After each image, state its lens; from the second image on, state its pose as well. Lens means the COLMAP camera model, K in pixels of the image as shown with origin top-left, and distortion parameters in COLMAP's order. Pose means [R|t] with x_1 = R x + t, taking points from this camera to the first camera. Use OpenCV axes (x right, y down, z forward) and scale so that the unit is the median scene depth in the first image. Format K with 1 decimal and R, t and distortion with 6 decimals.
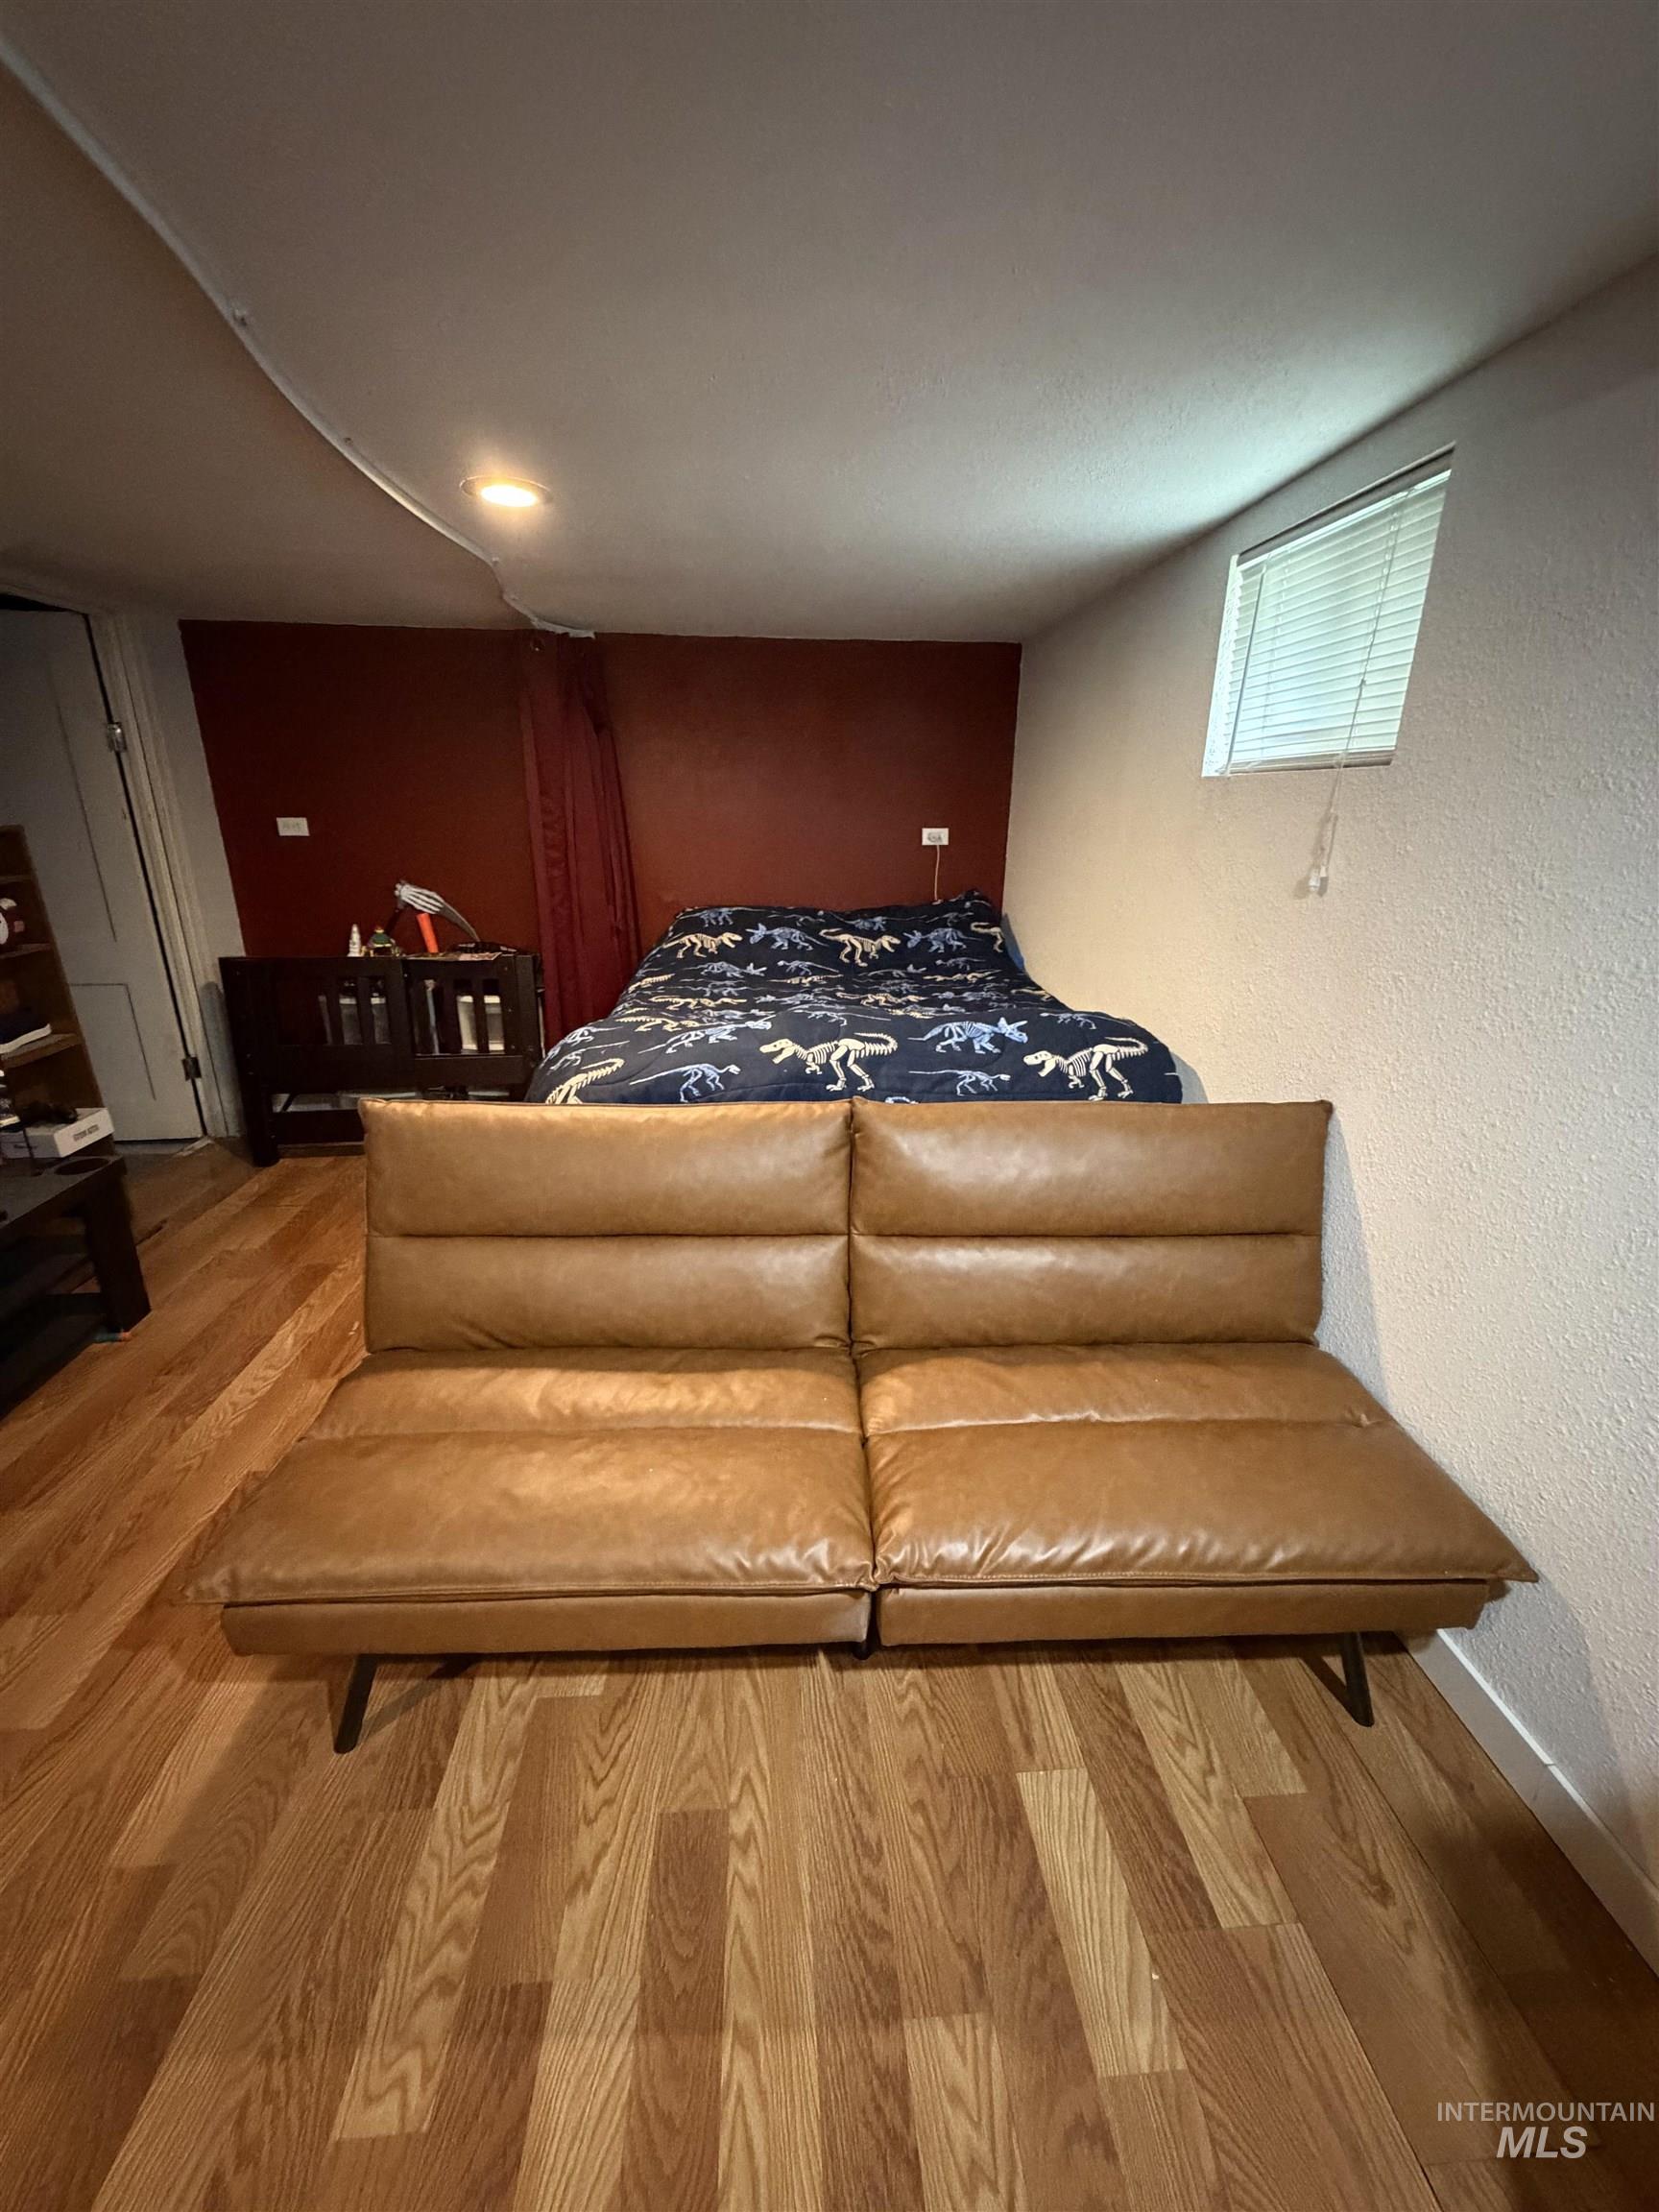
lens RADIAL K [[878.3, 0, 829.5], [0, 878.3, 1102.5], [0, 0, 1]] dist [-0.000262, 0.000399]
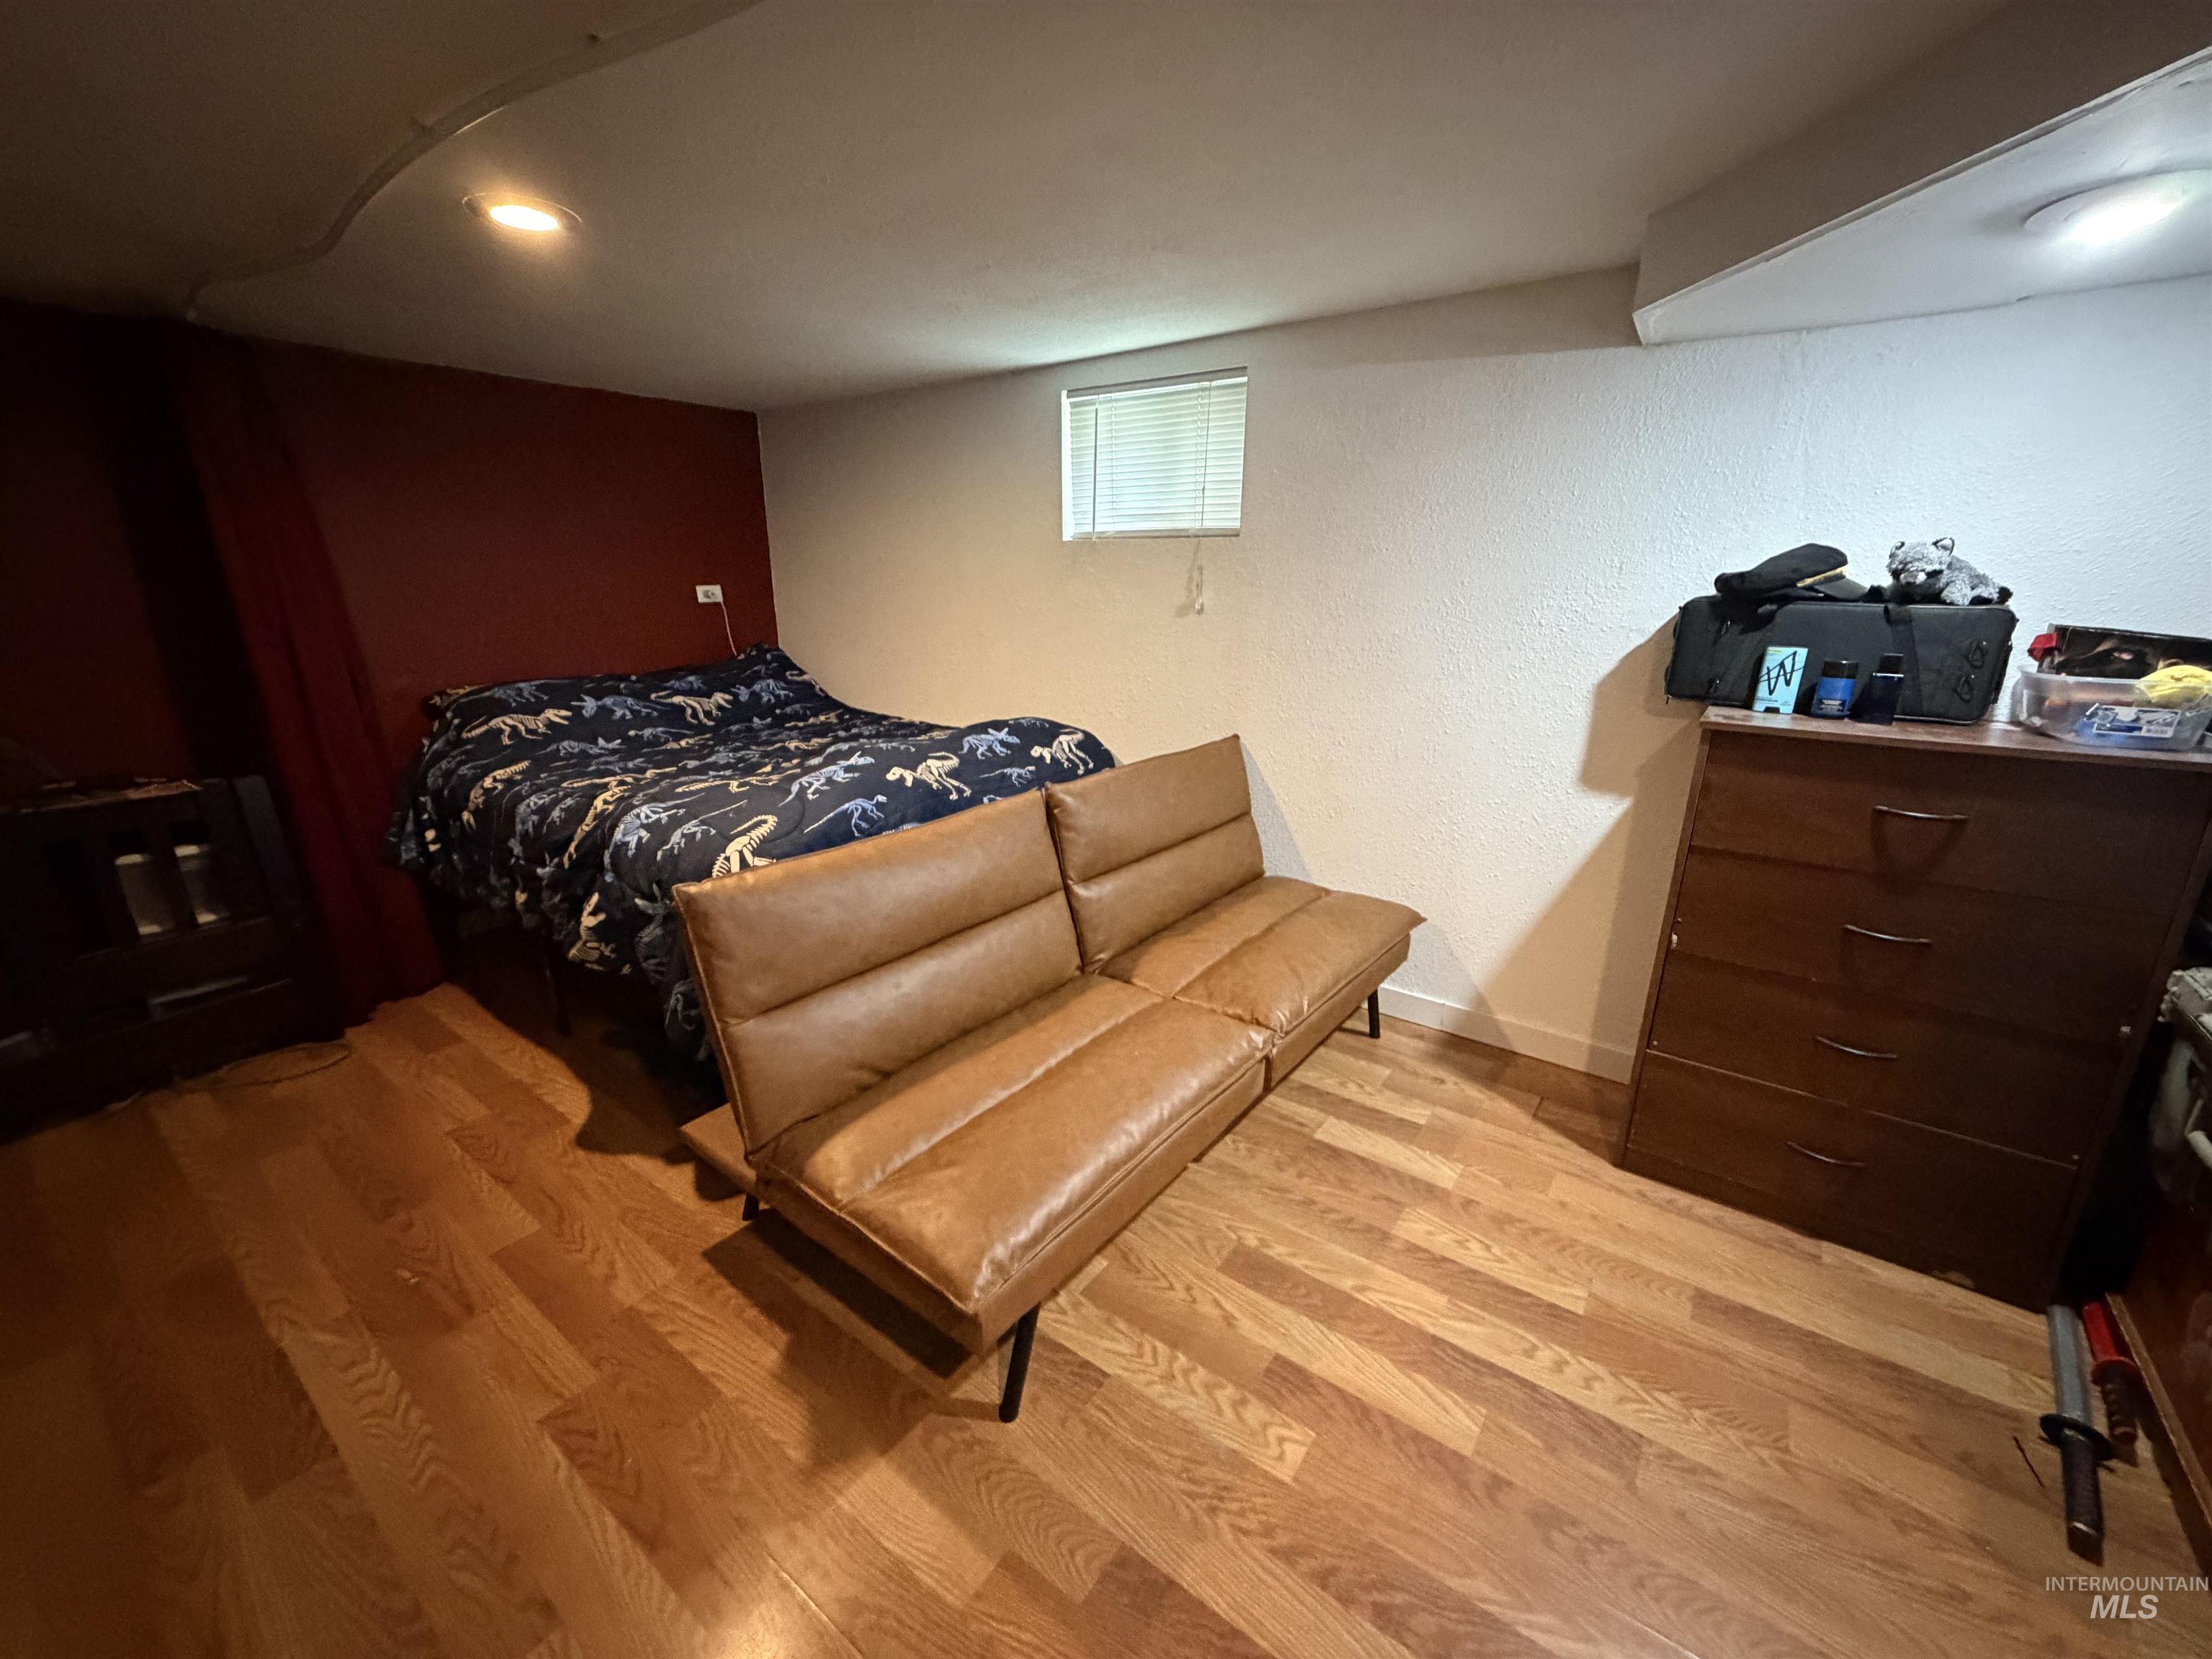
lens RADIAL K [[878.3, 0, 1092.9], [0, 878.3, 836.4], [0, 0, 1]] dist [-0.000262, 0.000399]
pose [[0.655680, -0.231986, 0.718517, -0.886225], [0.248397, 0.964933, 0.084873, -0.024448], [-0.713010, 0.122828, 0.690312, 0.060803]]
